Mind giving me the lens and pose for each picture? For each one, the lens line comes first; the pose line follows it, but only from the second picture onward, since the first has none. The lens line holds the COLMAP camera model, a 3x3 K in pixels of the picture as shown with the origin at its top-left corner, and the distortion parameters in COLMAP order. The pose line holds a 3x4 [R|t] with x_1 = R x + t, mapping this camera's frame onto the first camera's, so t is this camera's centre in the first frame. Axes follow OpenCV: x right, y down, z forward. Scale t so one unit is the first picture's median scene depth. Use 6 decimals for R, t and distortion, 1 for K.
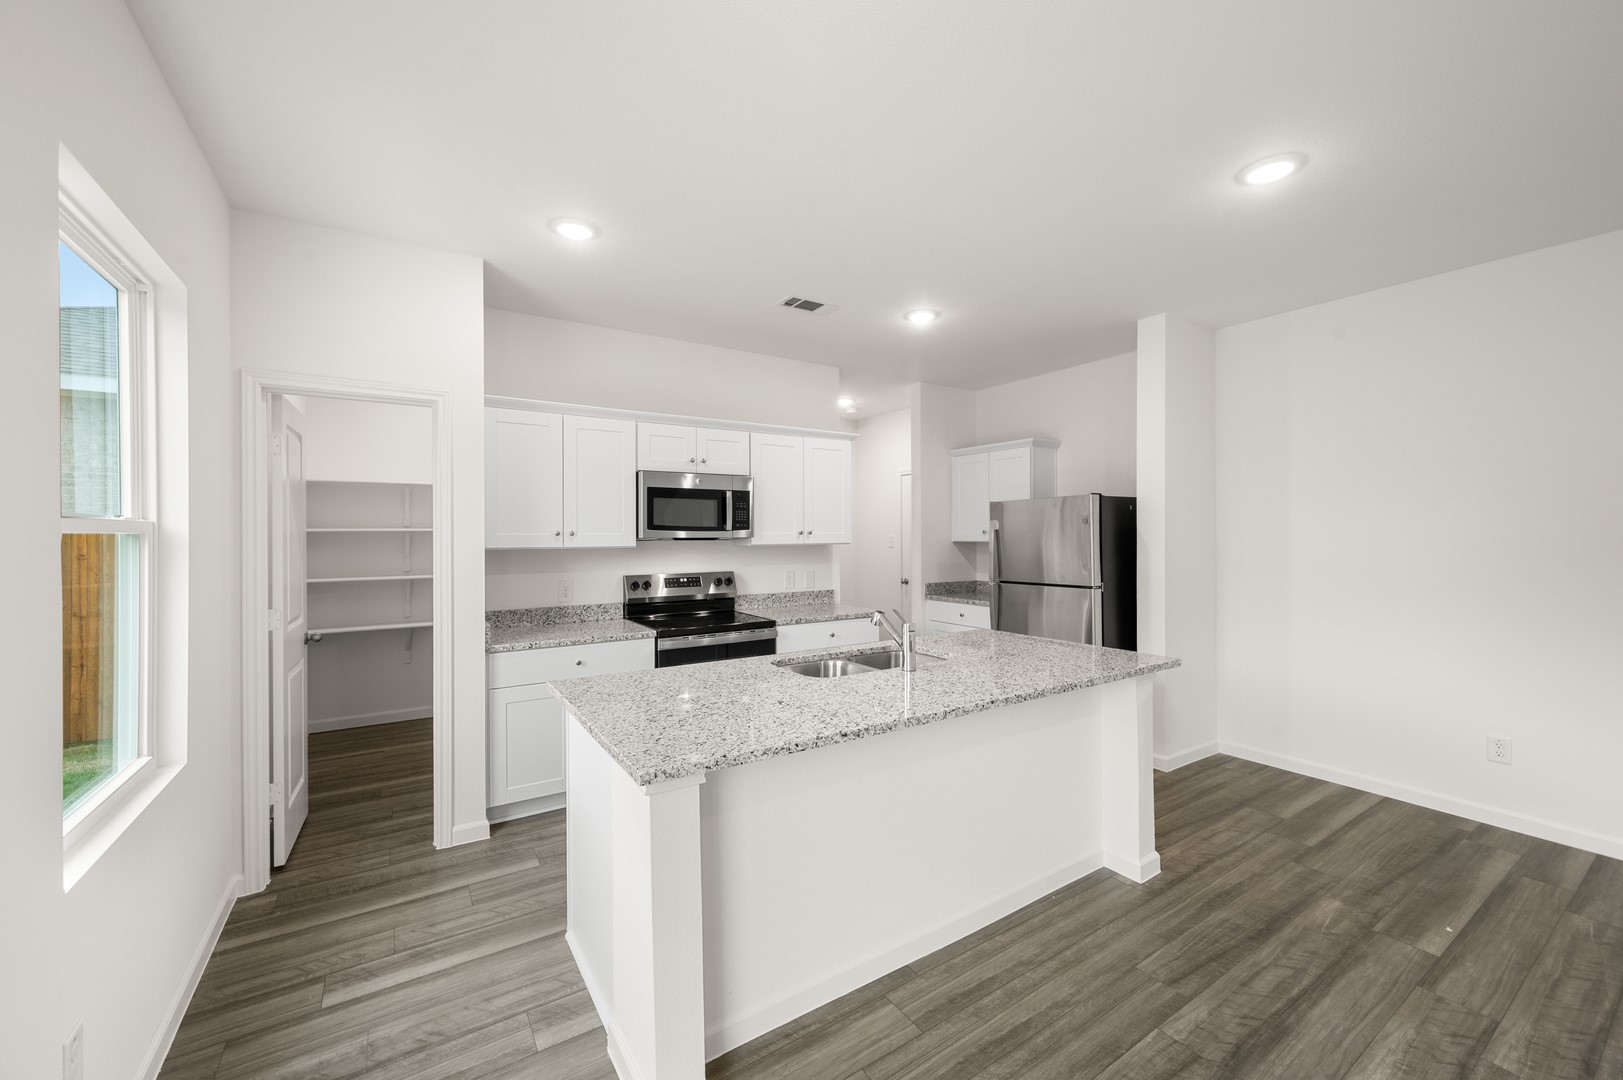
lens RADIAL K [[638.0, 0, 810.5], [0, 638.0, 532.4], [0, 0, 1]] dist [-0.000799, 0.000580]
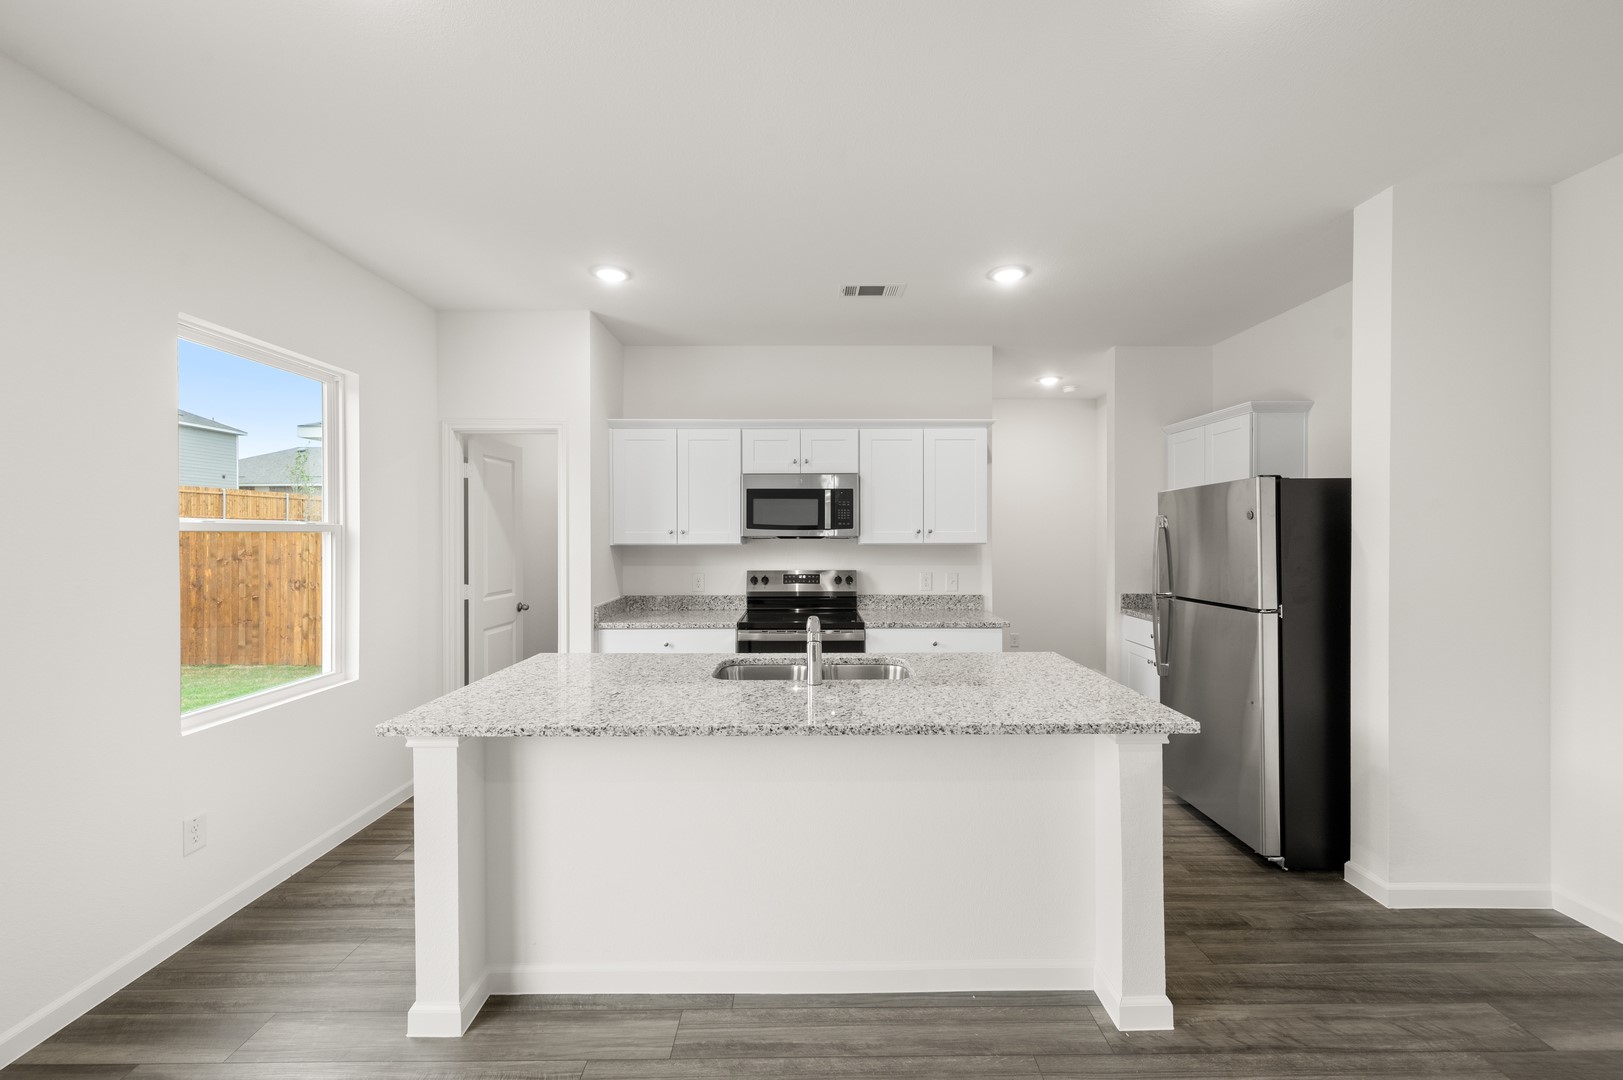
lens RADIAL K [[638.0, 0, 811.6], [0, 638.0, 532.1], [0, 0, 1]] dist [-0.000799, 0.000580]
pose [[0.839575, 0.001609, -0.543241, 0.443664], [0.000796, 0.999991, 0.004192, -0.002970], [0.543243, -0.003952, 0.839566, 0.162471]]
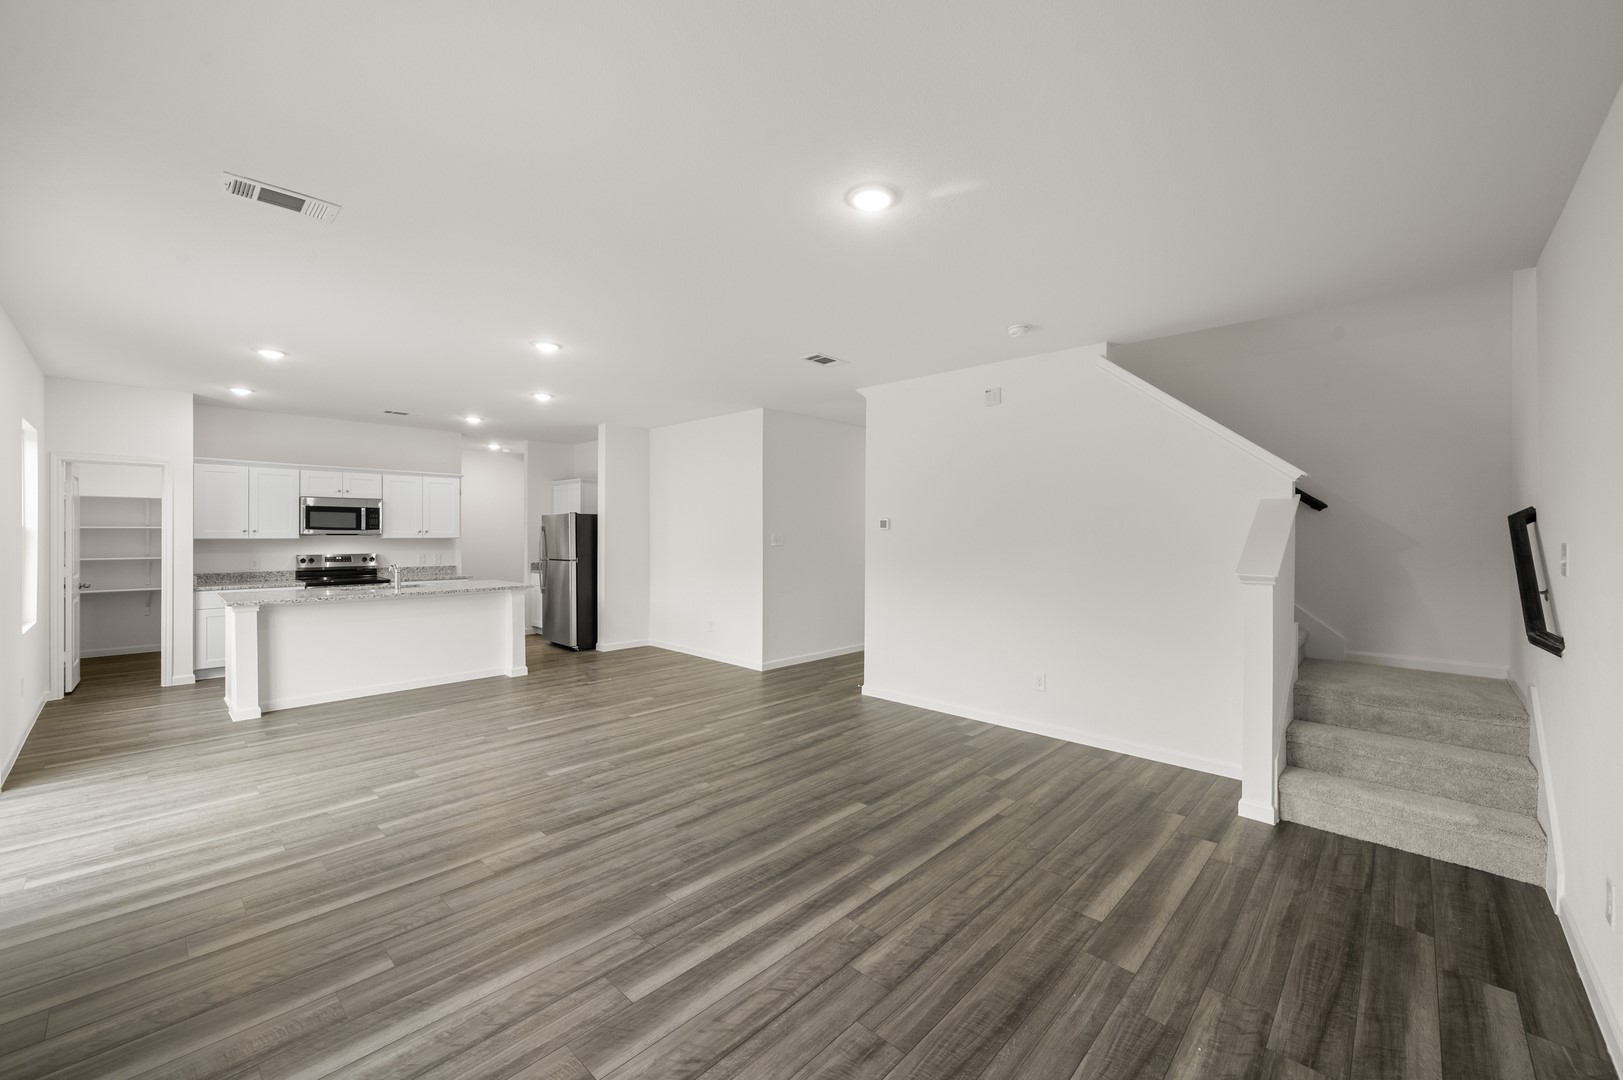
lens RADIAL K [[638.0, 0, 810.8], [0, 638.0, 539.5], [0, 0, 1]] dist [-0.000799, 0.000580]
pose [[0.972525, 0.003535, 0.232772, 0.764122], [-0.006513, 0.999906, 0.012025, -0.006442], [-0.232708, -0.013210, 0.972457, -1.169931]]
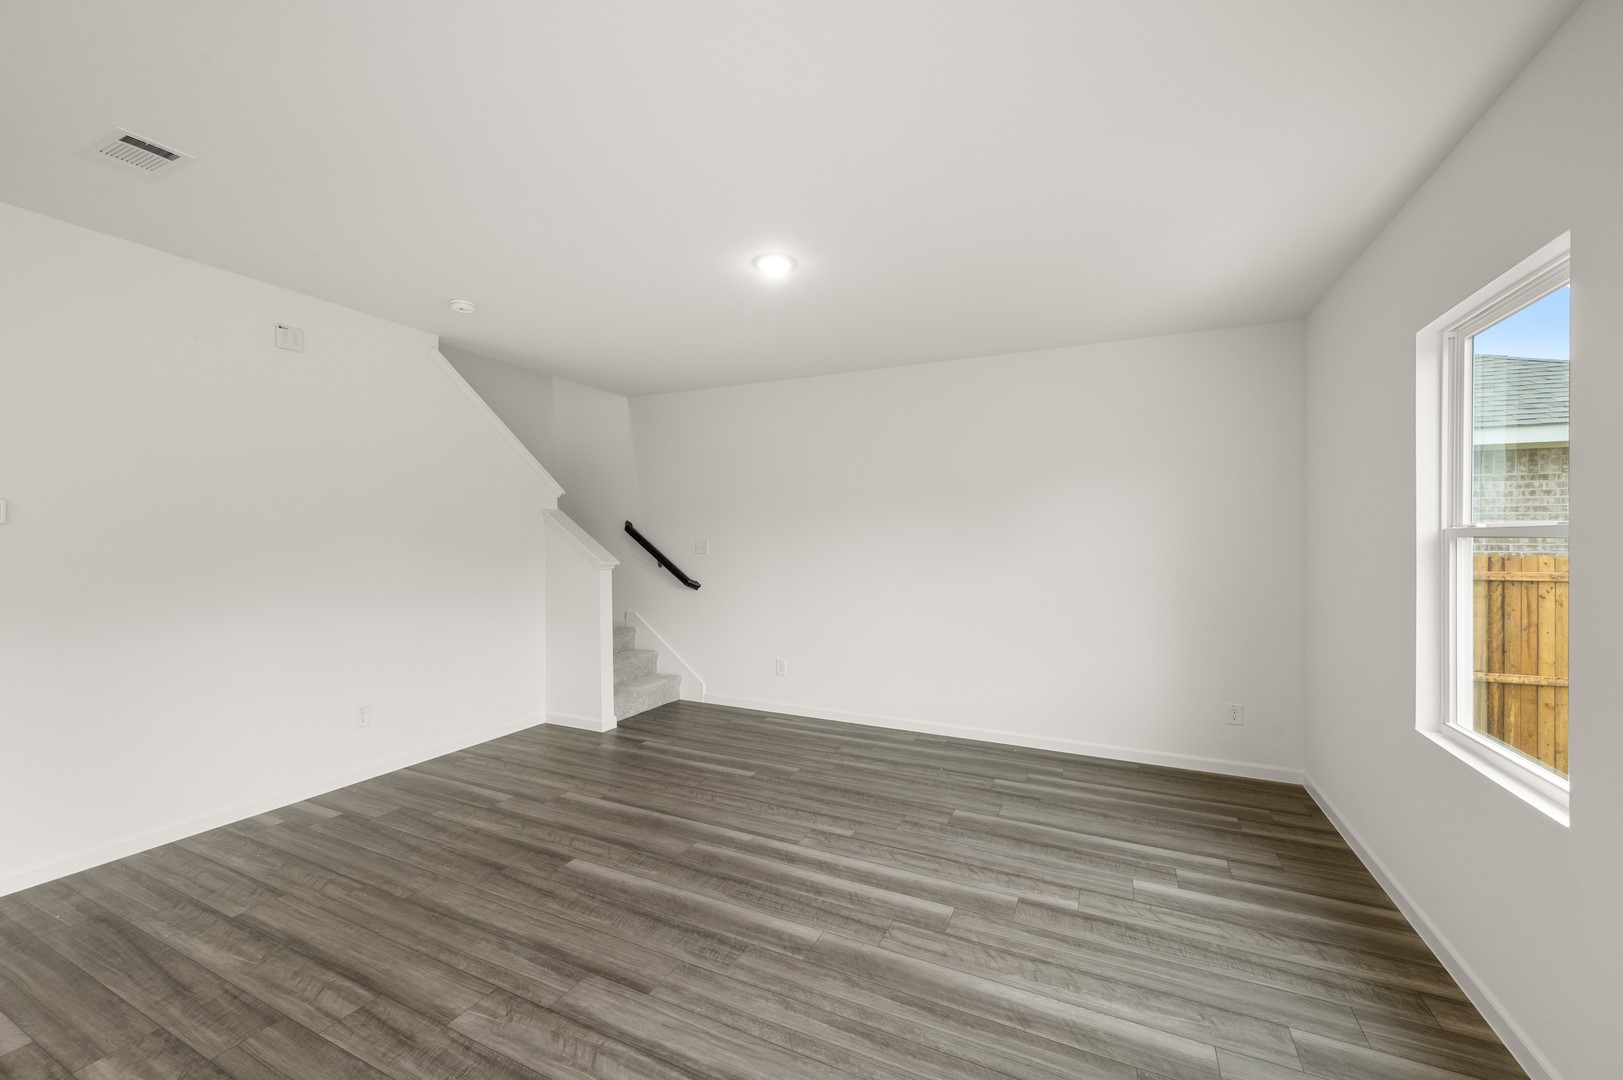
lens RADIAL K [[638.0, 0, 816.7], [0, 638.0, 539.0], [0, 0, 1]] dist [-0.000799, 0.000580]
pose [[-0.524151, -0.002225, 0.851622, 0.234955], [-0.004636, 0.999989, -0.000240, -0.000755], [-0.851613, -0.004074, -0.524156, -0.116004]]
